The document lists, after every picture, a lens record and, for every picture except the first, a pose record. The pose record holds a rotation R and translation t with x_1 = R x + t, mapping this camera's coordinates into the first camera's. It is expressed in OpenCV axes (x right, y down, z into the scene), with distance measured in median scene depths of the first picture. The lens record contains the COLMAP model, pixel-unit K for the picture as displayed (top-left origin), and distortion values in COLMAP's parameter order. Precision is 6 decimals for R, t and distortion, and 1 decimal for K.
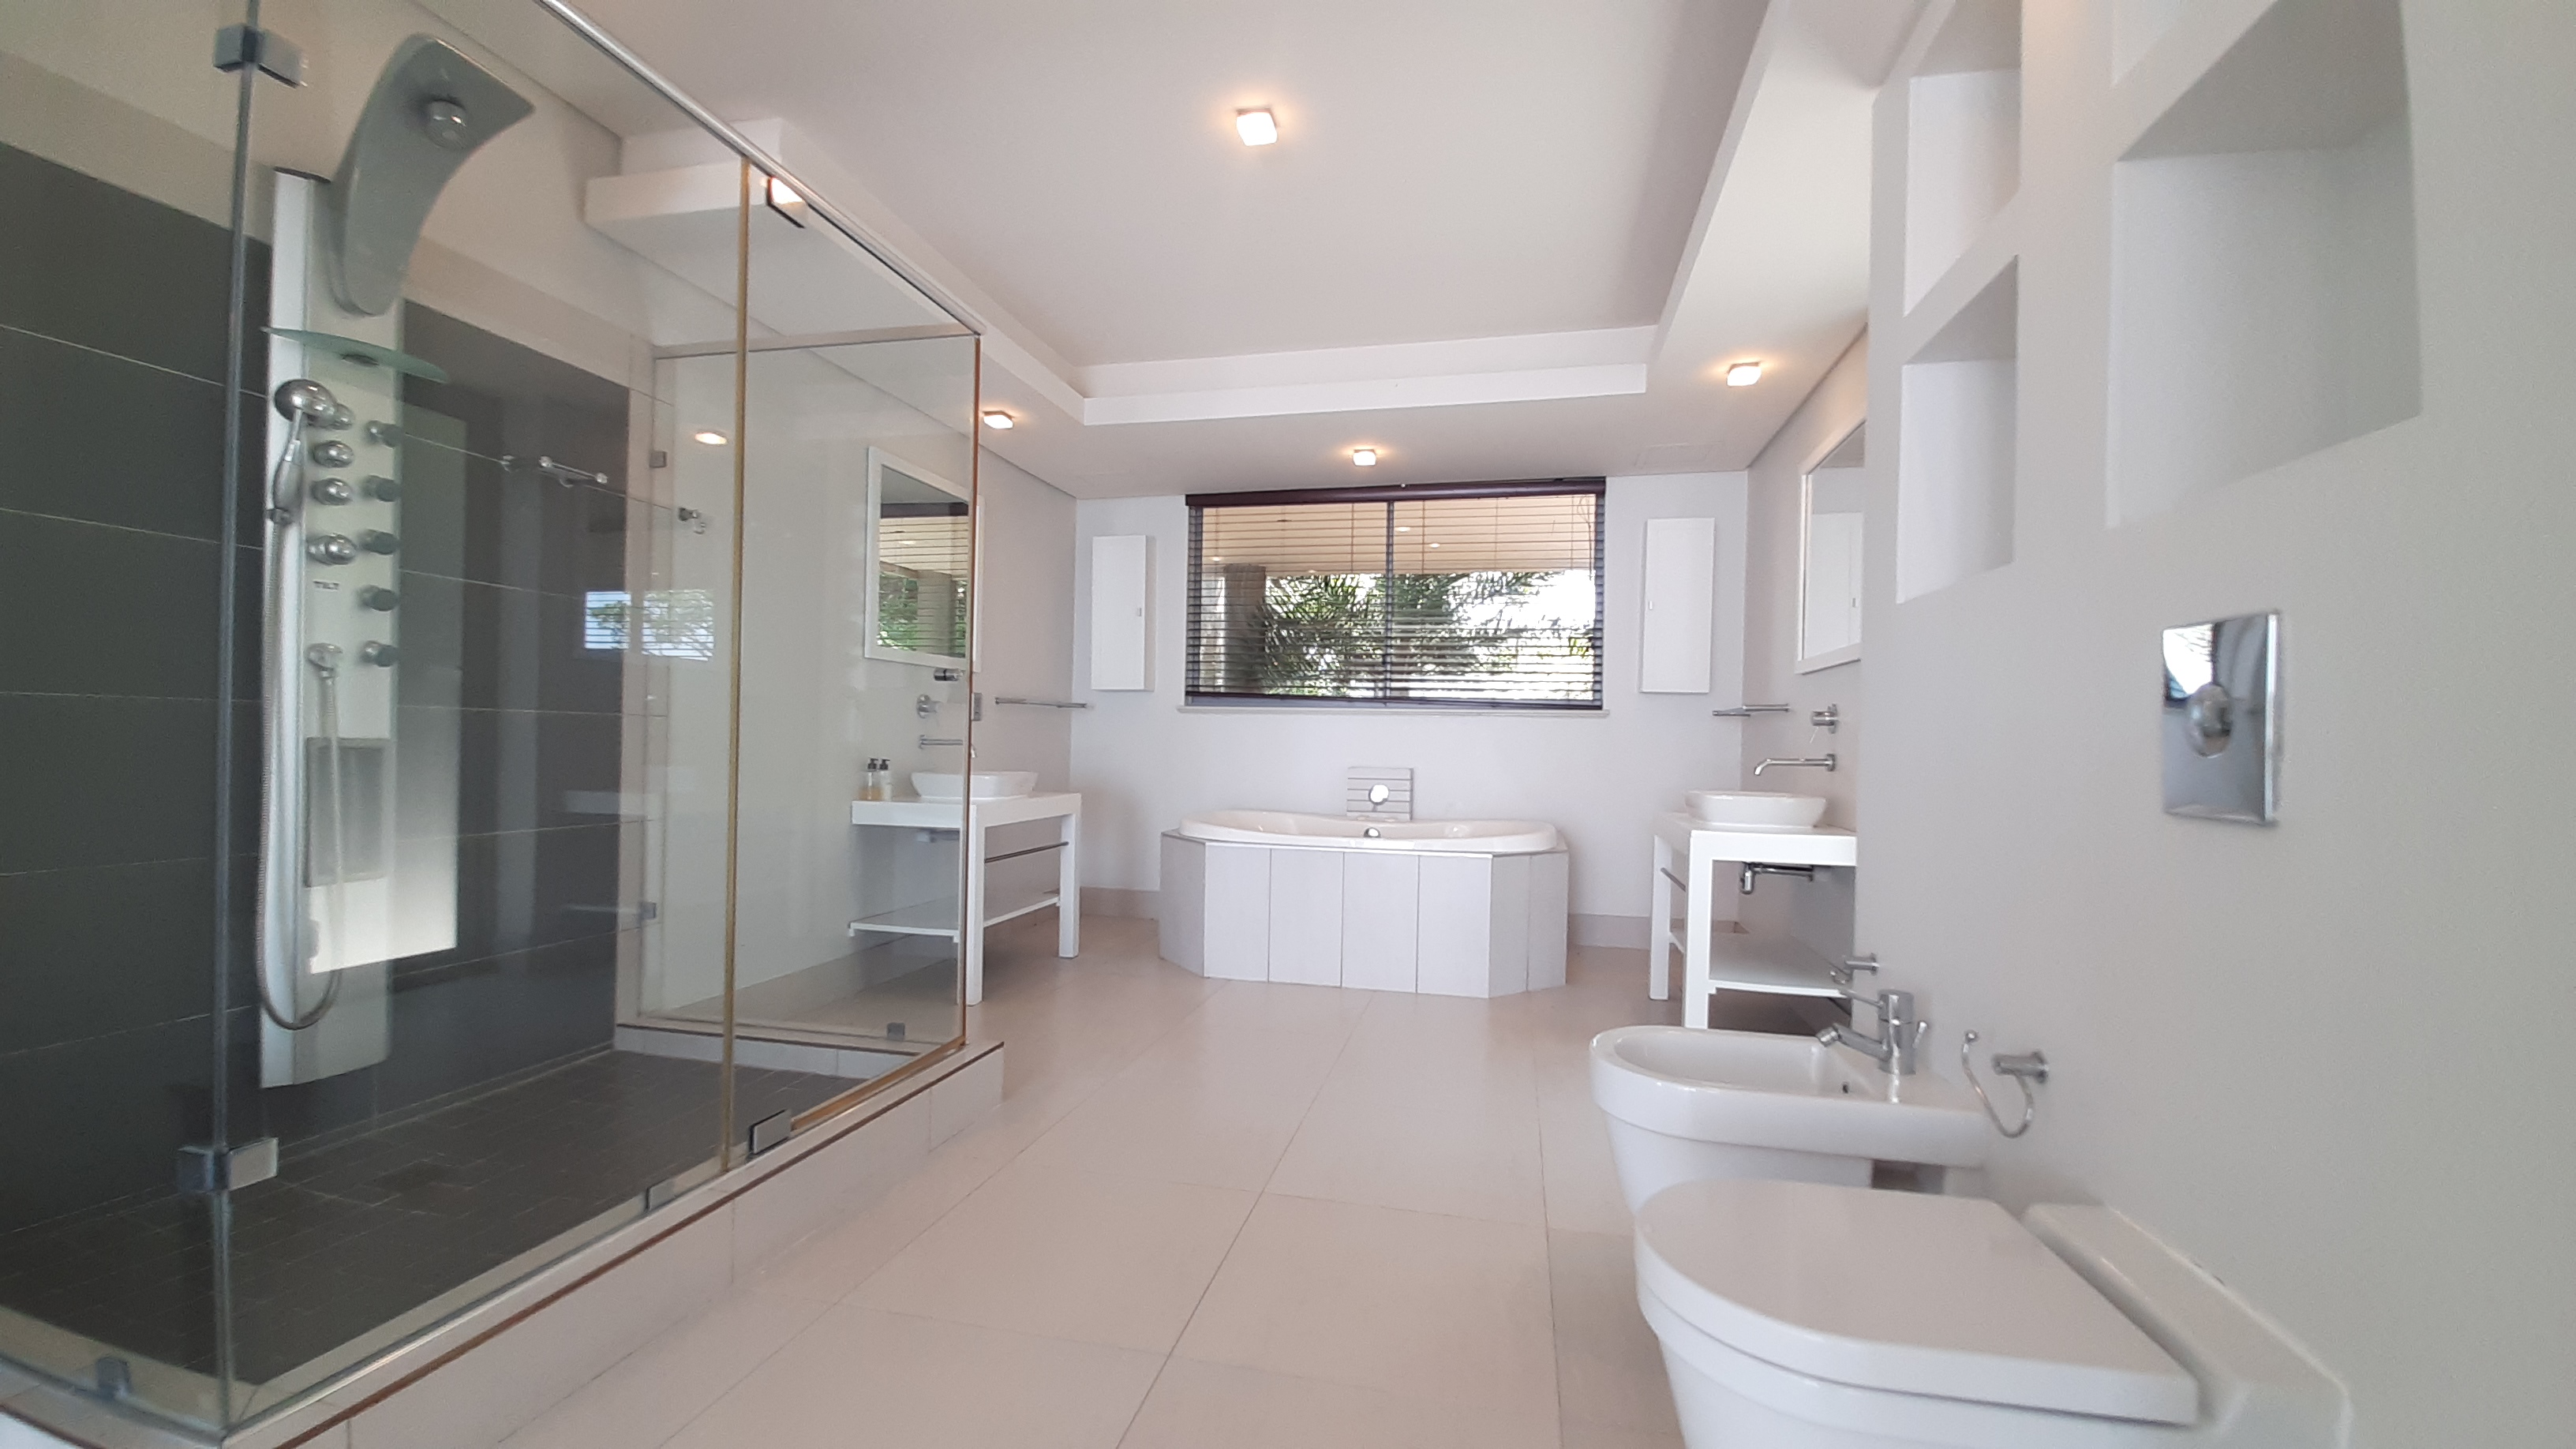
lens RADIAL K [[1017.0, 0, 1288.8], [0, 1017.0, 733.5], [0, 0, 1]] dist [0.001052, -0.000947]
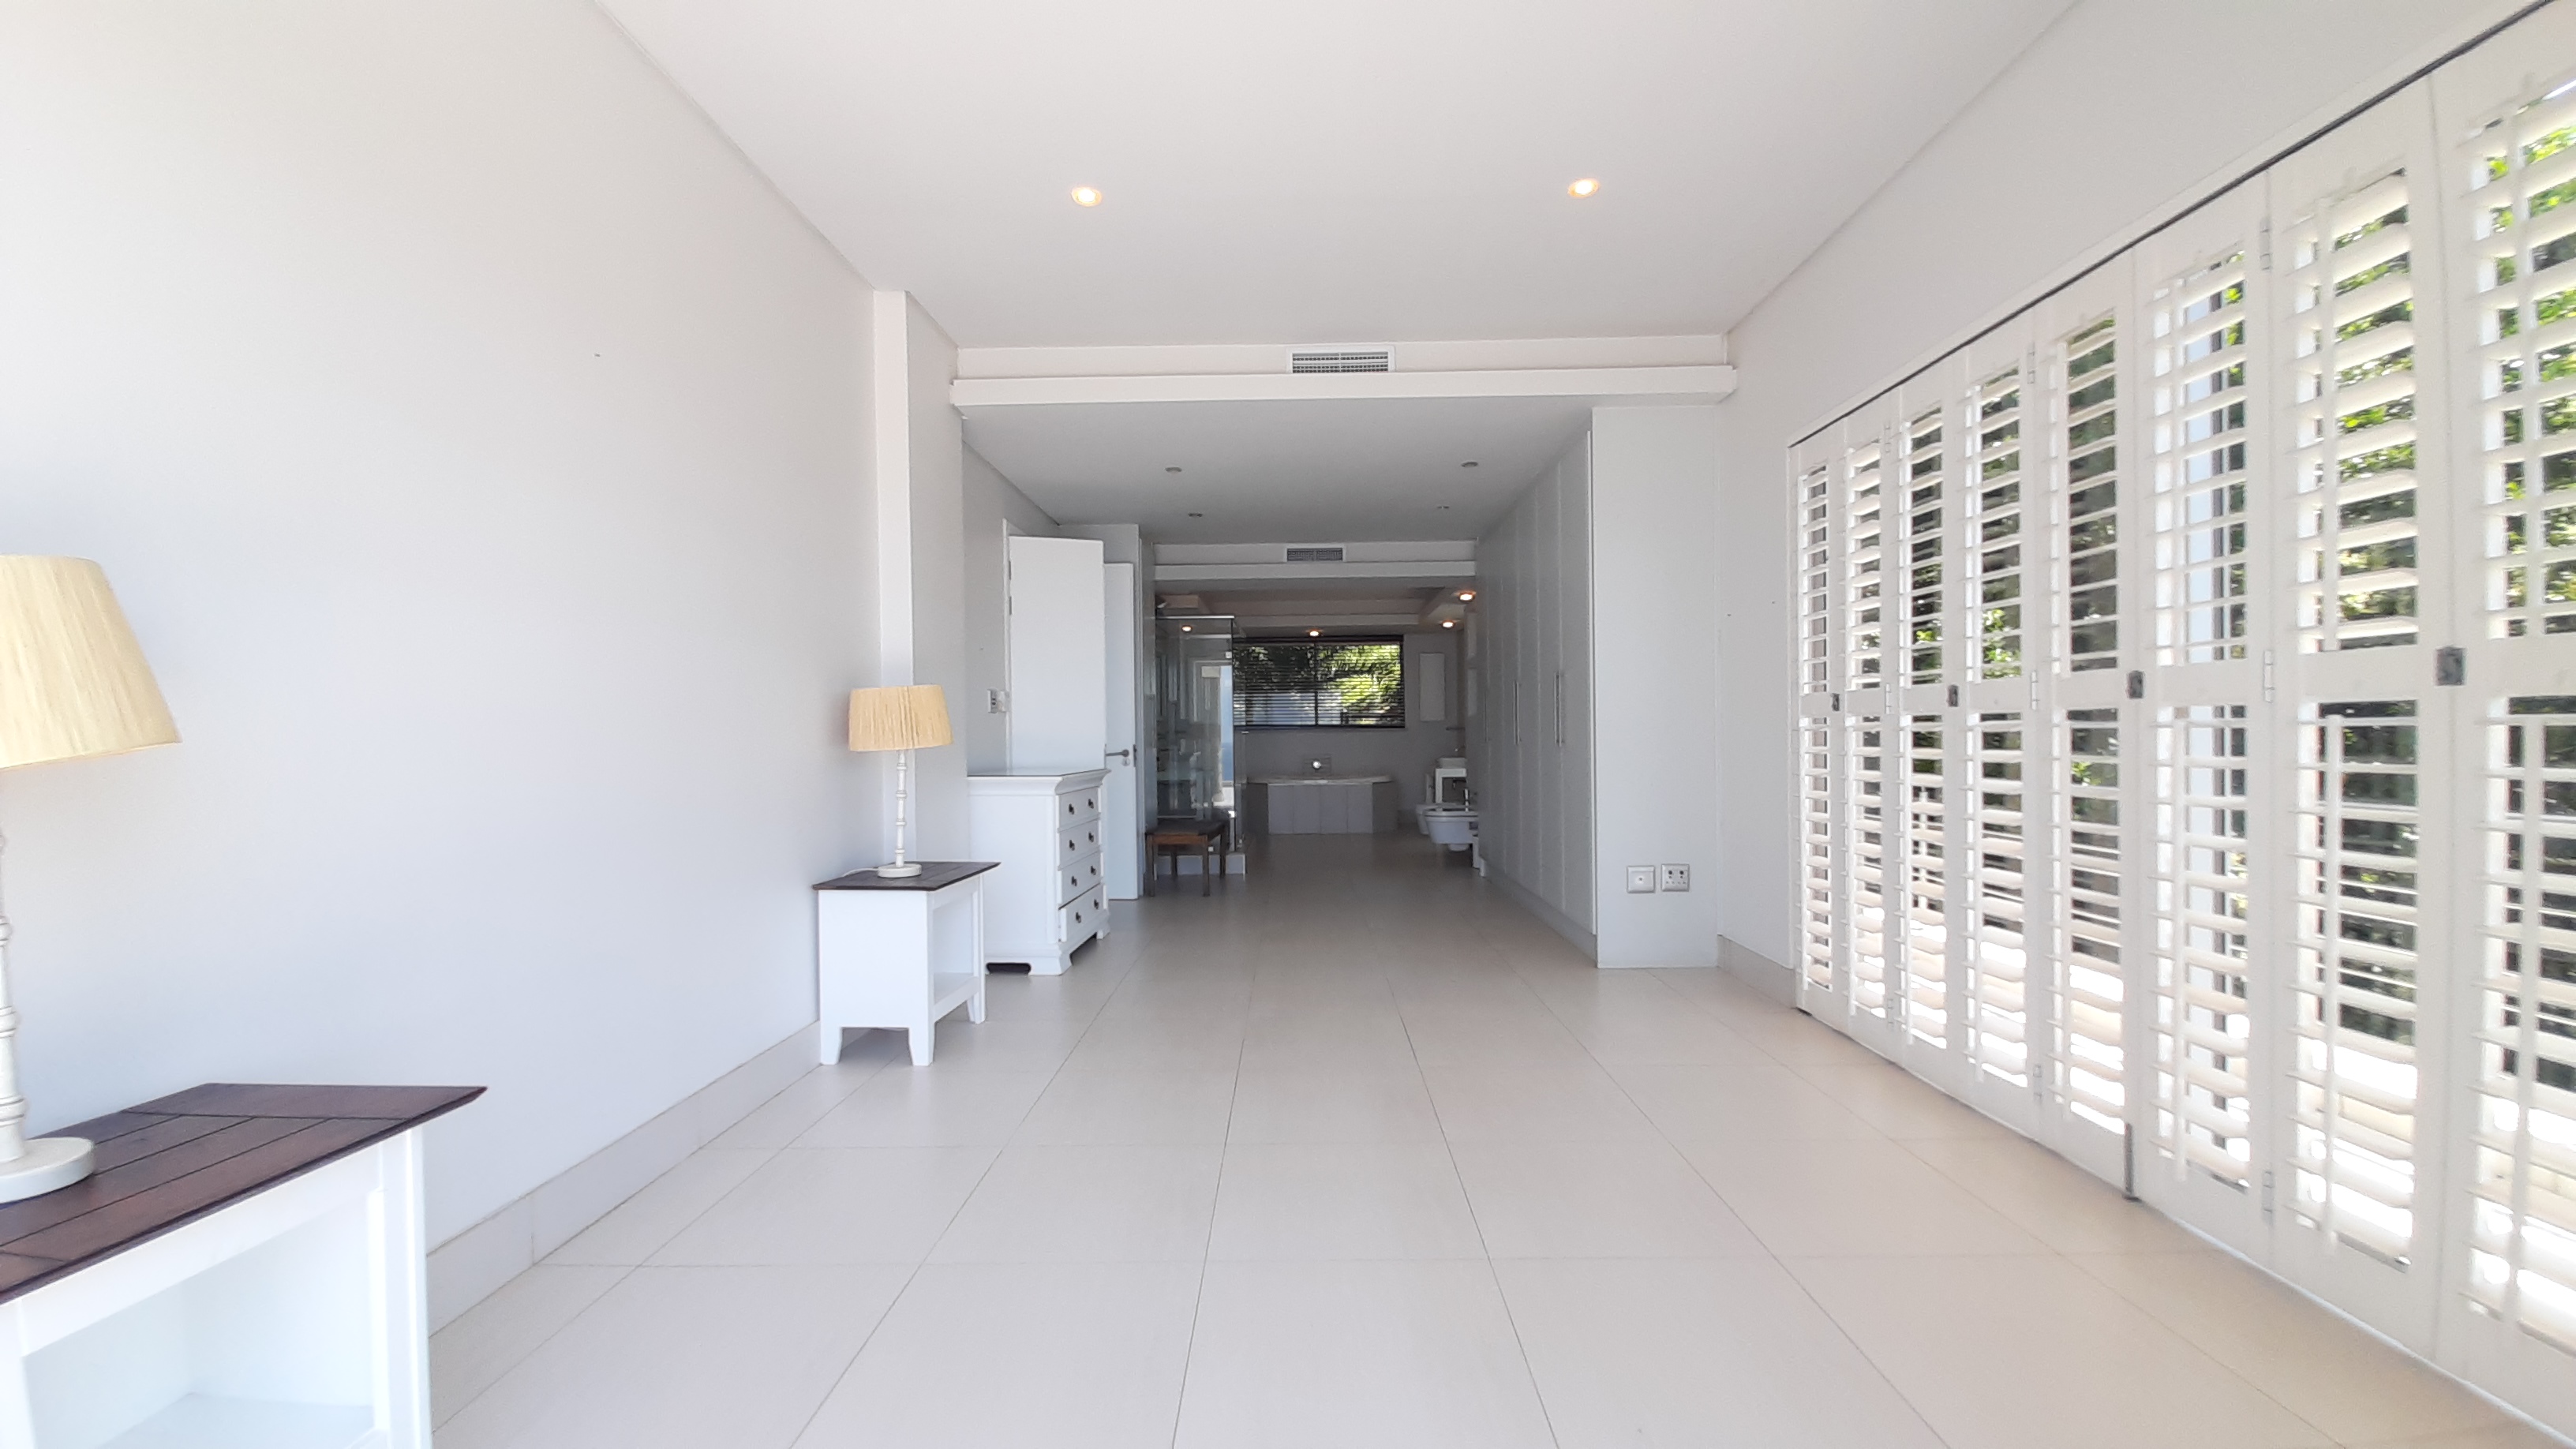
lens RADIAL K [[1017.0, 0, 1285.9], [0, 1017.0, 733.7], [0, 0, 1]] dist [0.001052, -0.000947]
pose [[0.977575, -0.029963, 0.208446, -0.590401], [0.029232, 0.999551, 0.006583, -0.040004], [-0.208550, -0.000342, 0.978012, -1.639749]]
